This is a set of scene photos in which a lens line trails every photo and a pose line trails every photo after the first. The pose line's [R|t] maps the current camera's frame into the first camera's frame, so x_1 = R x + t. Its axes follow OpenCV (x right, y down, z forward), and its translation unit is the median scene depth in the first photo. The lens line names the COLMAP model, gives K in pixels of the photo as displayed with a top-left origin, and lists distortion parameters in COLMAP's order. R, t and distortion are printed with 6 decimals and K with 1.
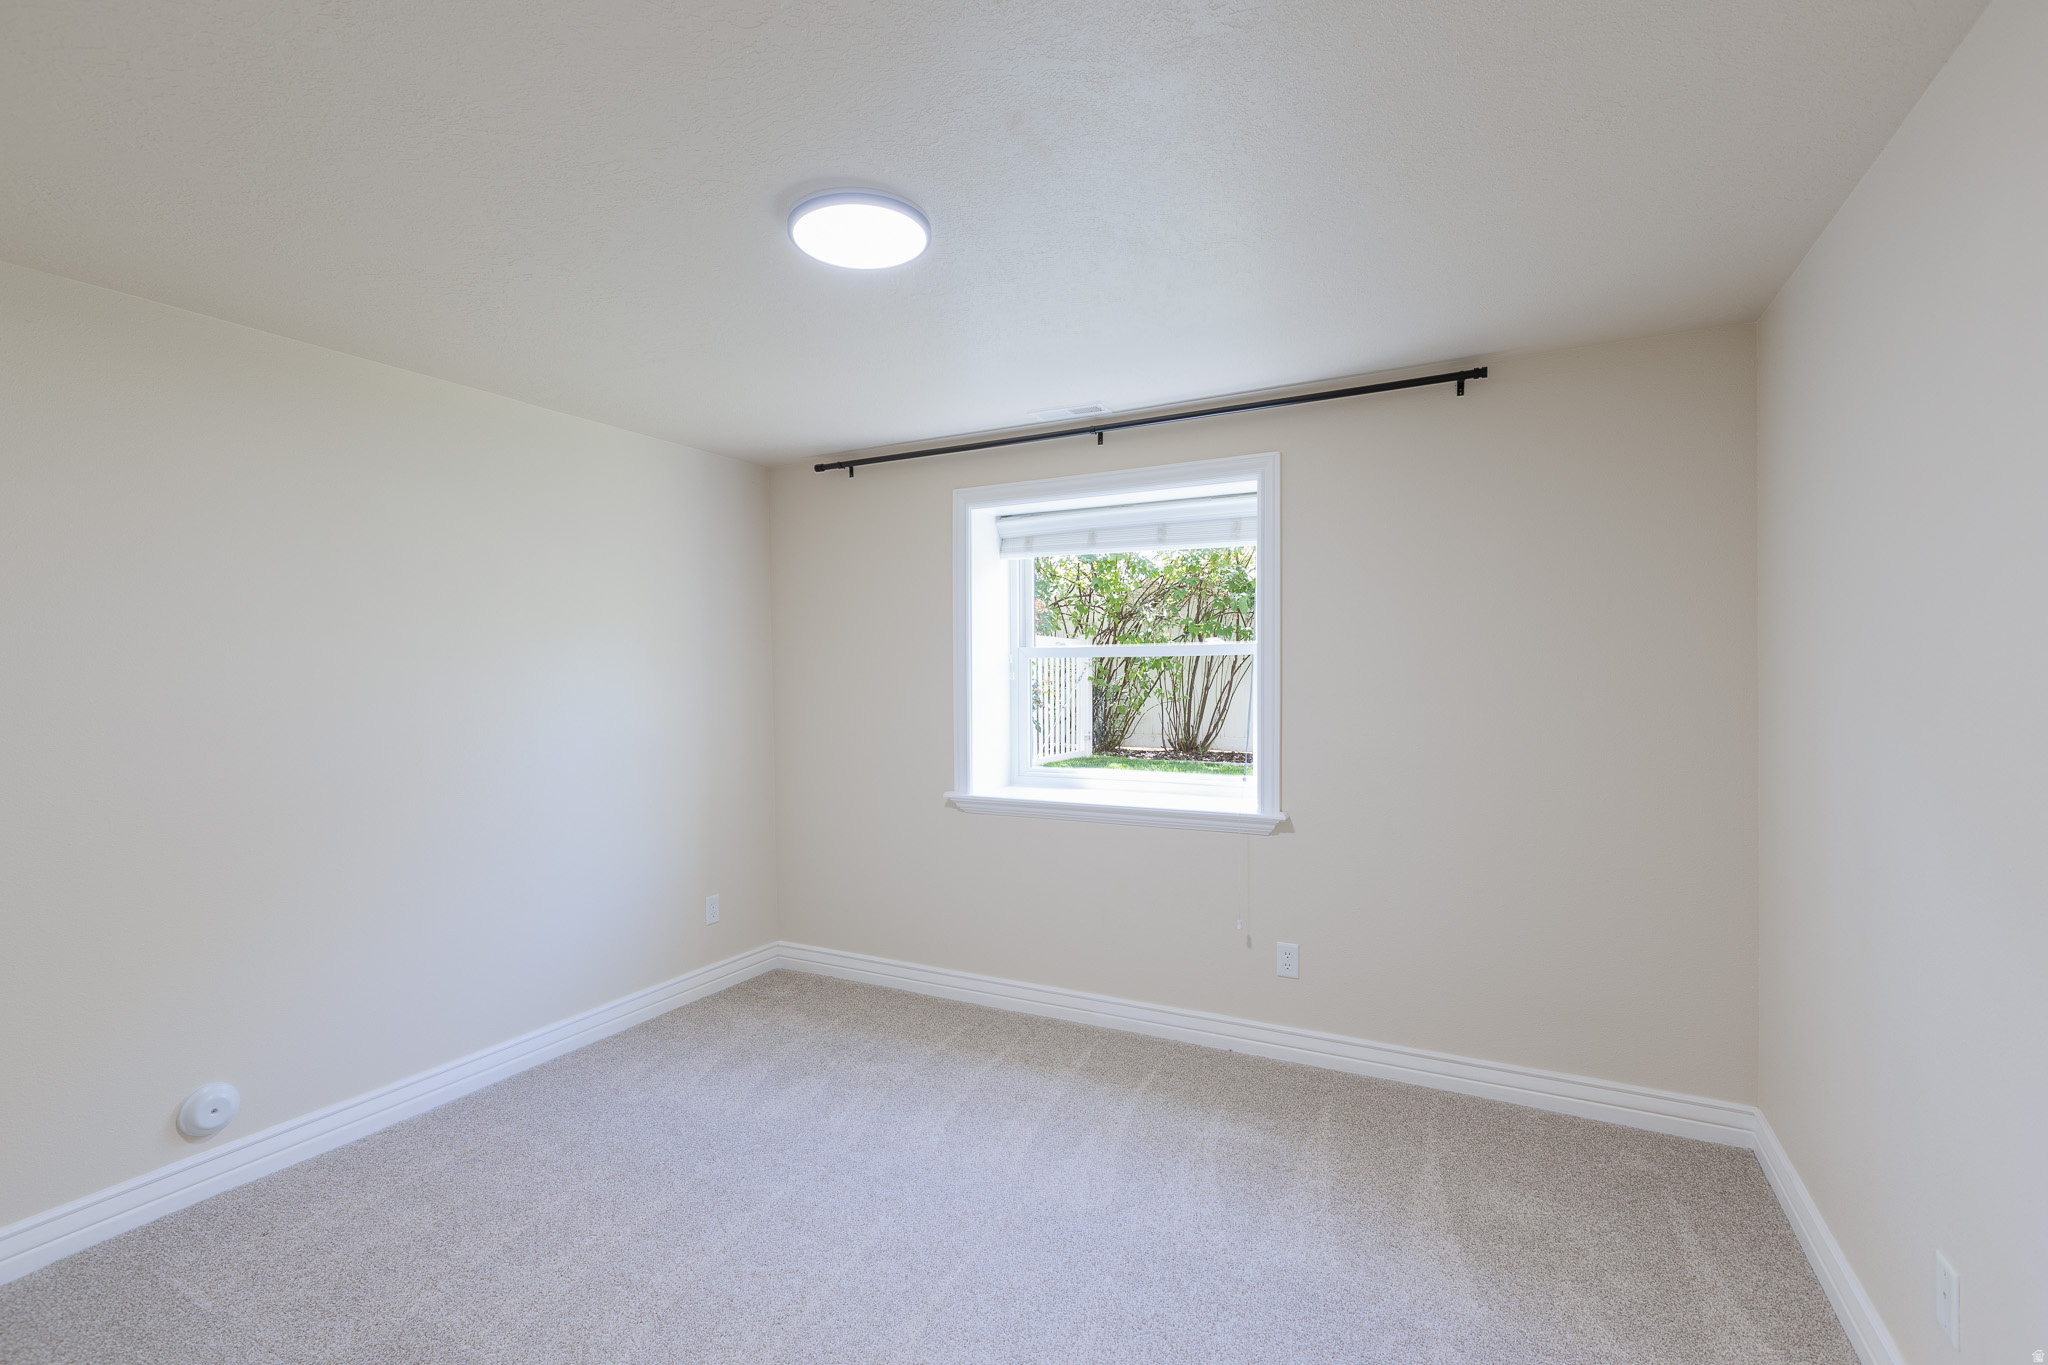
lens RADIAL K [[905.5, 0, 1024.0], [0, 905.5, 682.5], [0, 0, 1]] dist [0.000520, 0.000073]
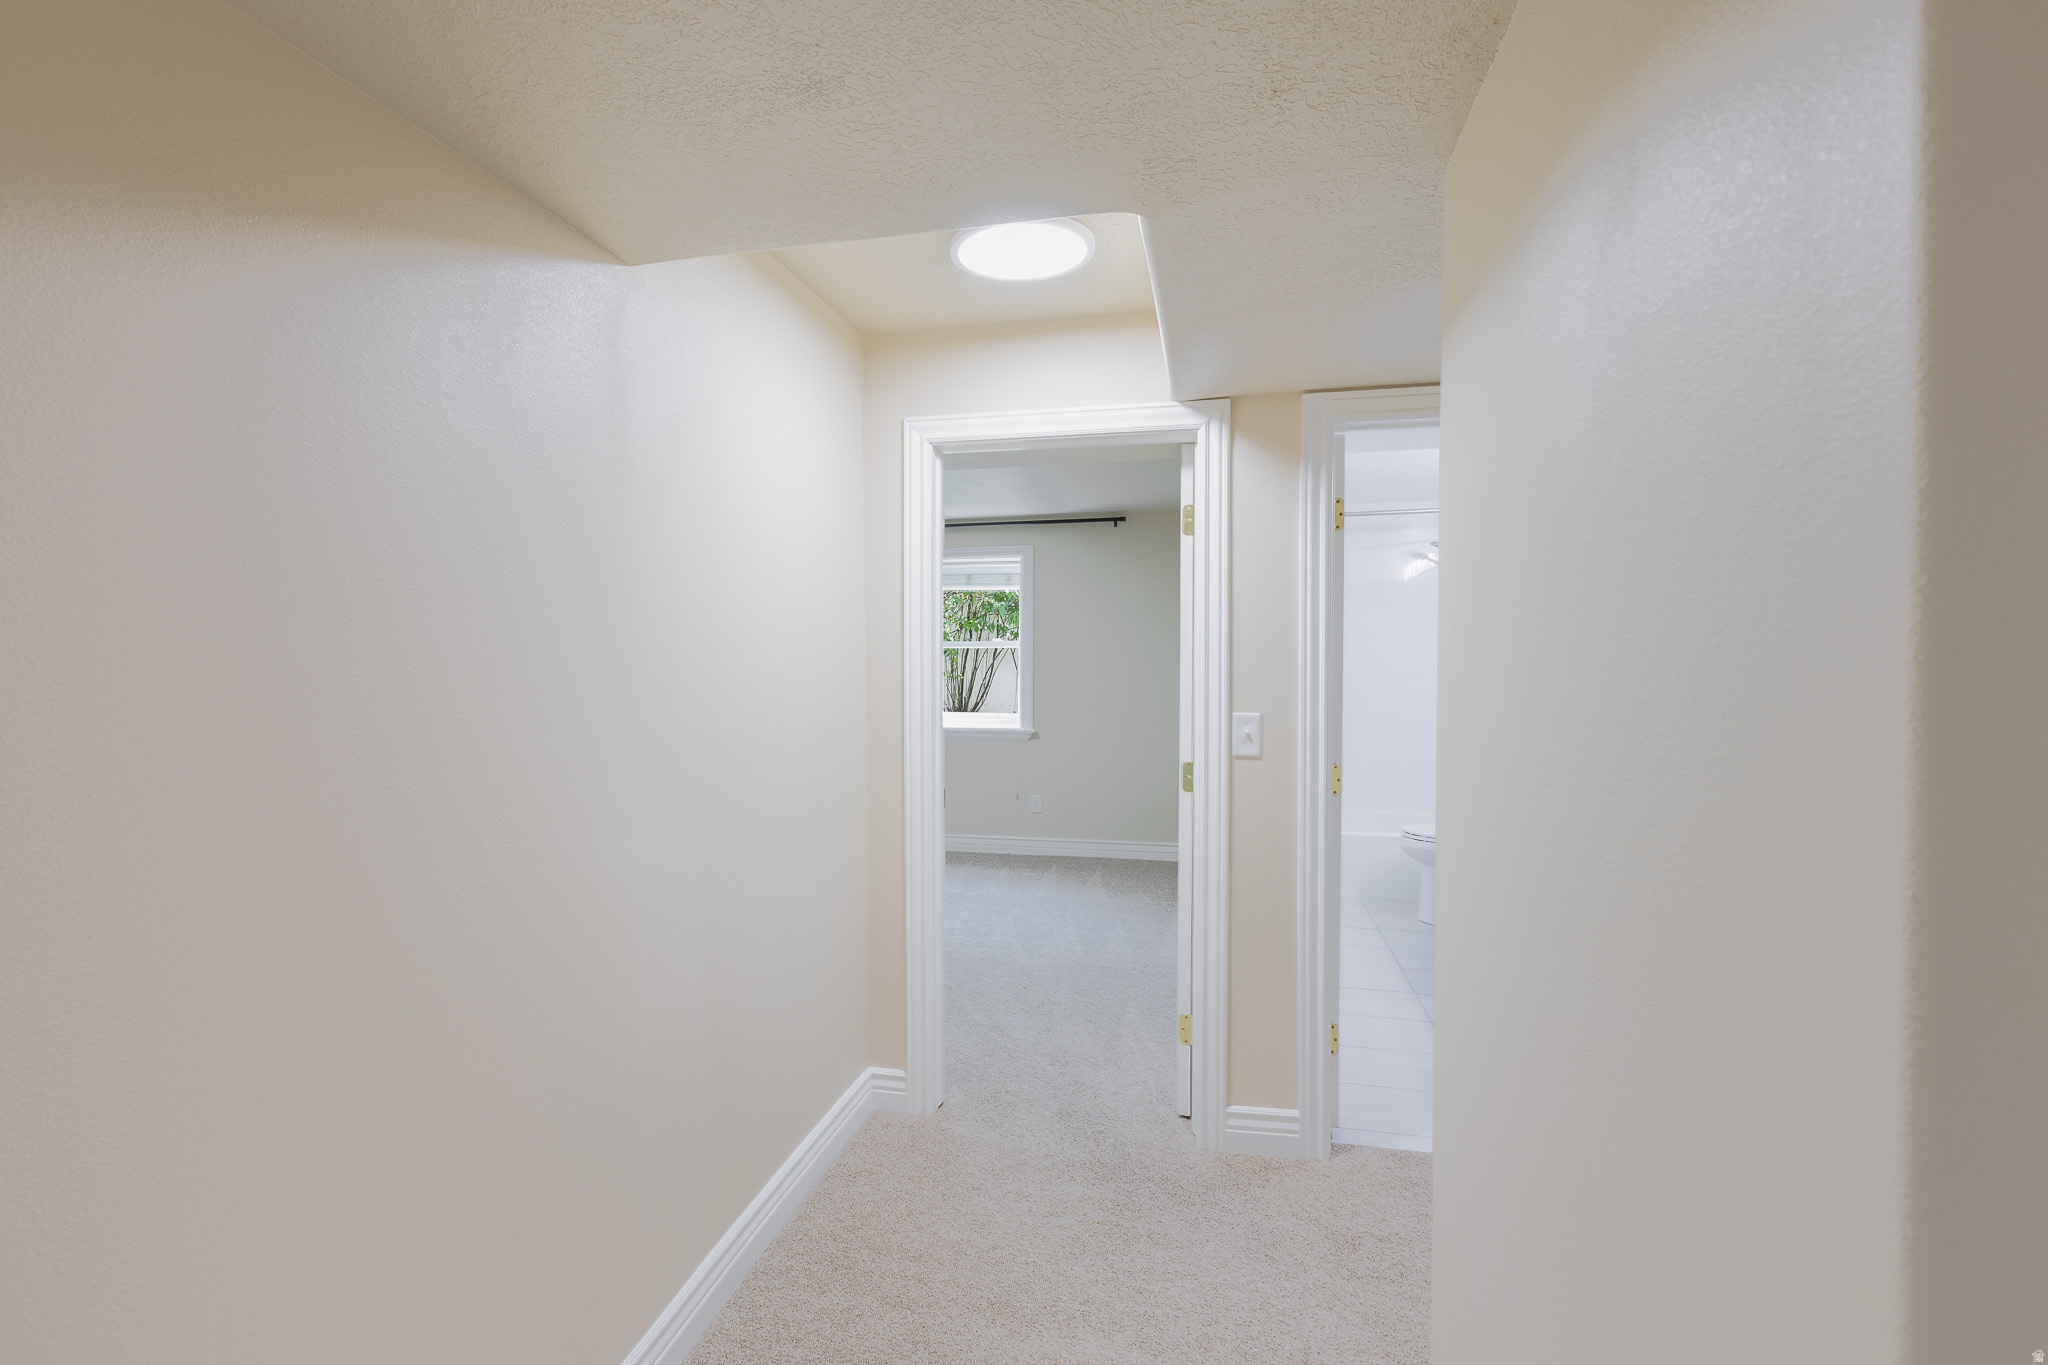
lens RADIAL K [[905.5, 0, 1024.0], [0, 905.5, 682.5], [0, 0, 1]] dist [0.000520, 0.000073]
pose [[0.961399, -0.003349, 0.275138, -0.242462], [-0.001388, 0.999854, 0.017020, 0.006867], [-0.275155, -0.016745, 0.961254, -0.775920]]
